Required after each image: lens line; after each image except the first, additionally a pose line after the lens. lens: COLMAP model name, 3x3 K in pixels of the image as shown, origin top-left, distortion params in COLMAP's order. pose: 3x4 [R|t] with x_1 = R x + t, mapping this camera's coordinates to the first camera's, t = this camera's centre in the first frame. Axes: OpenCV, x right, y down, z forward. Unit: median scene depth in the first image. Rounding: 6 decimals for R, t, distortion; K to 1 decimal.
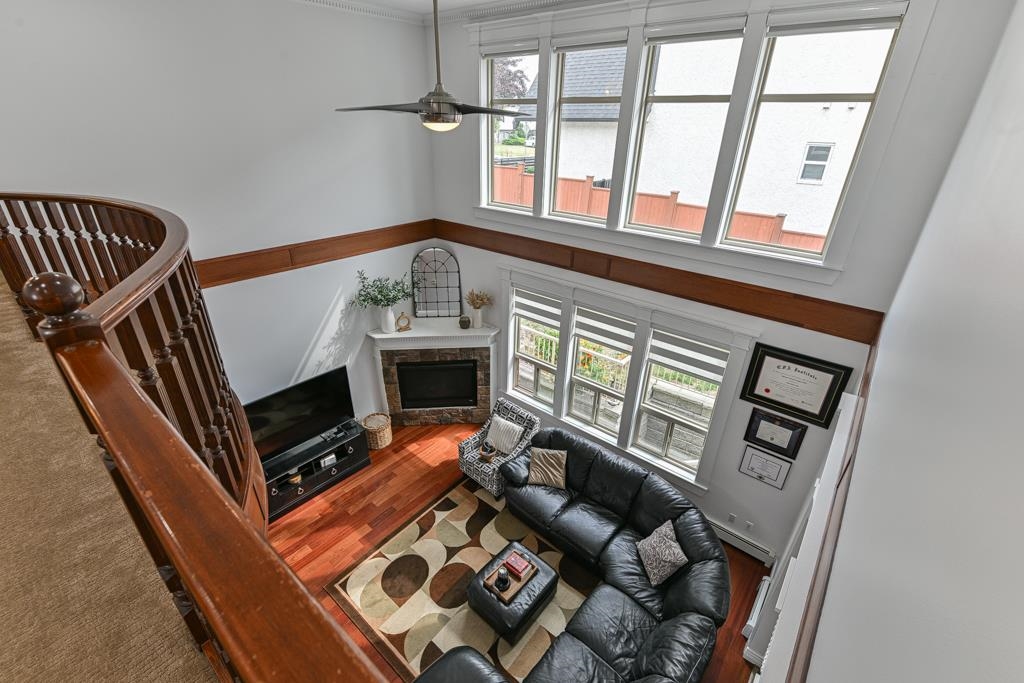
lens RADIAL K [[447.7, 0, 519.6], [0, 447.7, 323.2], [0, 0, 1]] dist [-0.005414, -0.002010]
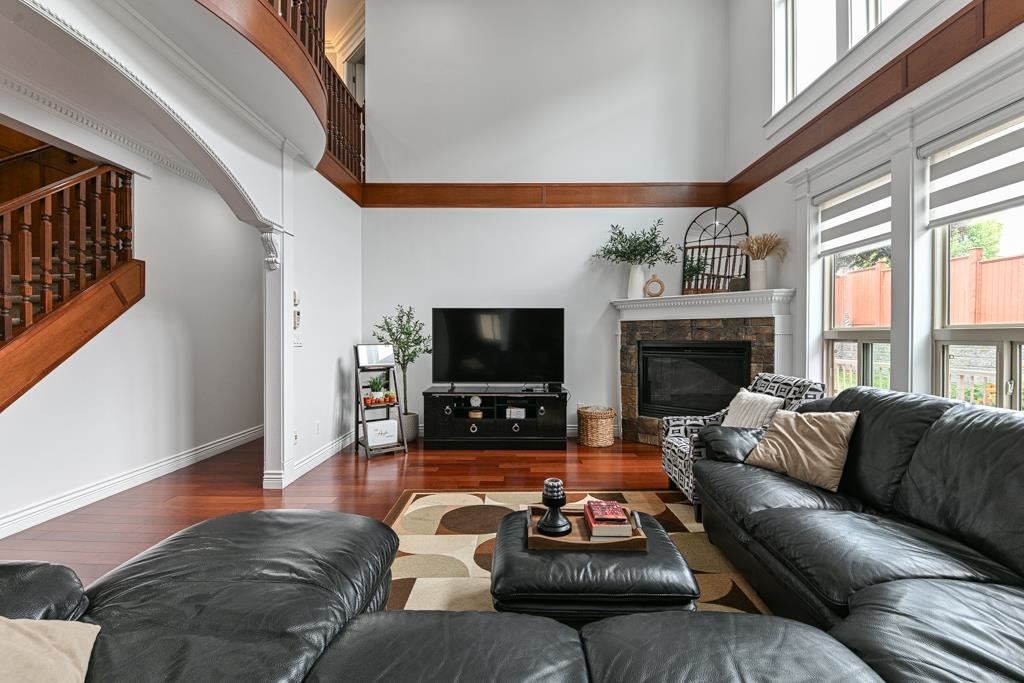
lens RADIAL K [[447.7, 0, 518.6], [0, 447.7, 332.5], [0, 0, 1]] dist [-0.005414, -0.002010]
pose [[0.631151, -0.027685, -0.775166, 0.226987], [-0.318098, 0.902221, -0.291222, 0.440500], [0.707433, 0.430384, 0.560632, 0.519774]]
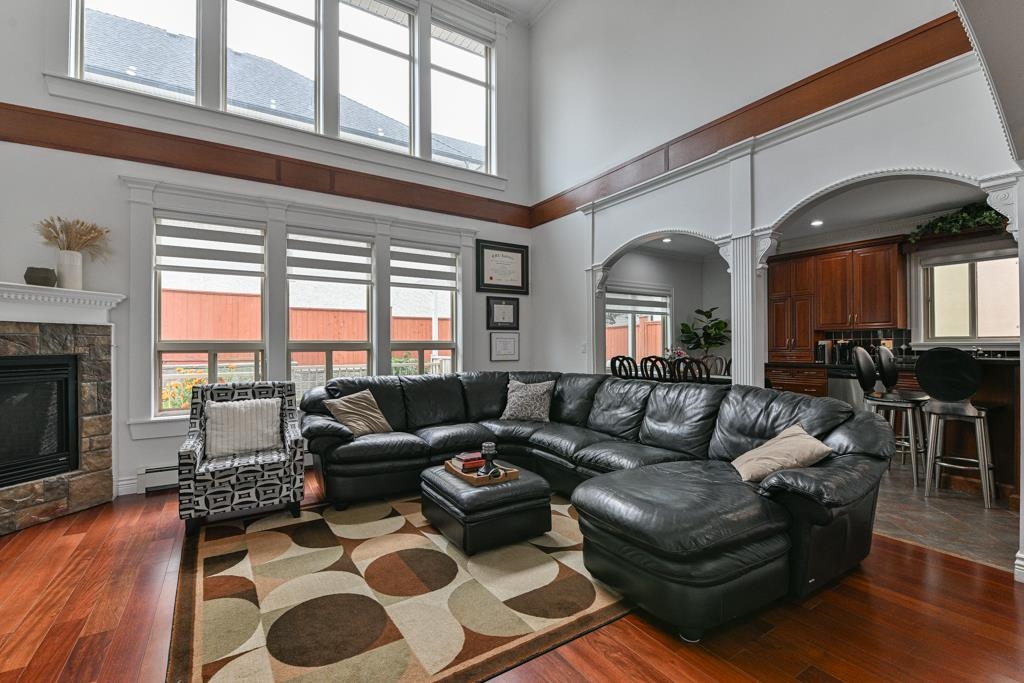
lens RADIAL K [[447.7, 0, 510.4], [0, 447.7, 332.5], [0, 0, 1]] dist [-0.005414, -0.002010]
pose [[0.298578, 0.006848, 0.954361, -0.522368], [0.417308, 0.898378, -0.137004, 0.400717], [-0.858315, 0.439169, 0.265378, 0.568980]]
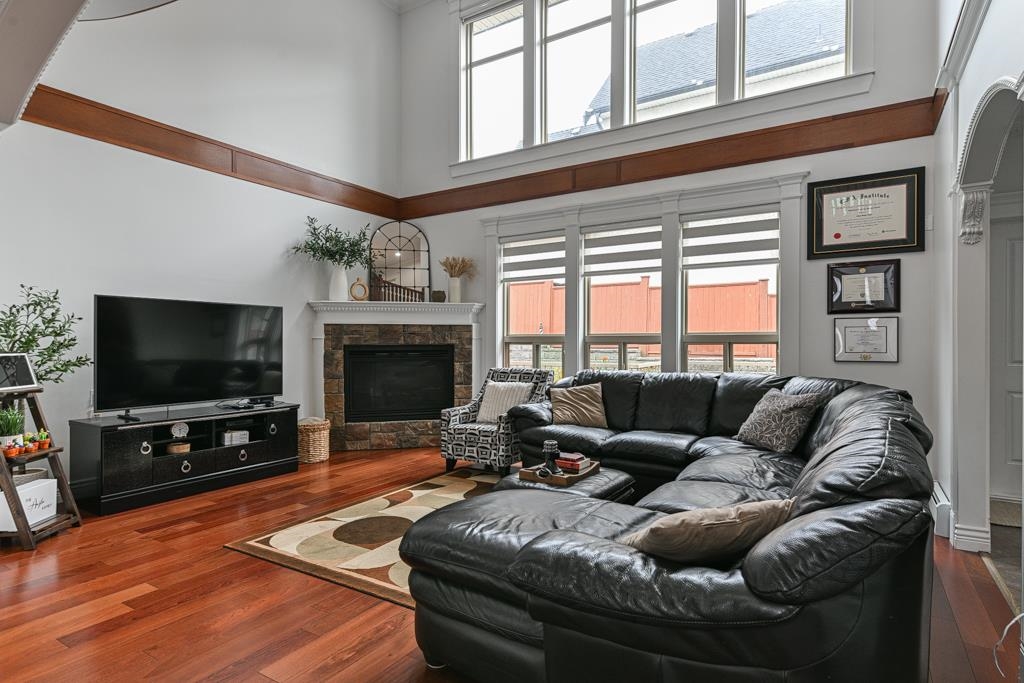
lens RADIAL K [[546.3, 0, 517.9], [0, 546.3, 326.7], [0, 0, 1]] dist [0.019384, -0.001665]
pose [[0.989531, -0.017601, 0.143243, -0.150547], [0.080462, 0.891245, -0.446328, 0.588174], [-0.119809, 0.453181, 0.883330, 0.203325]]
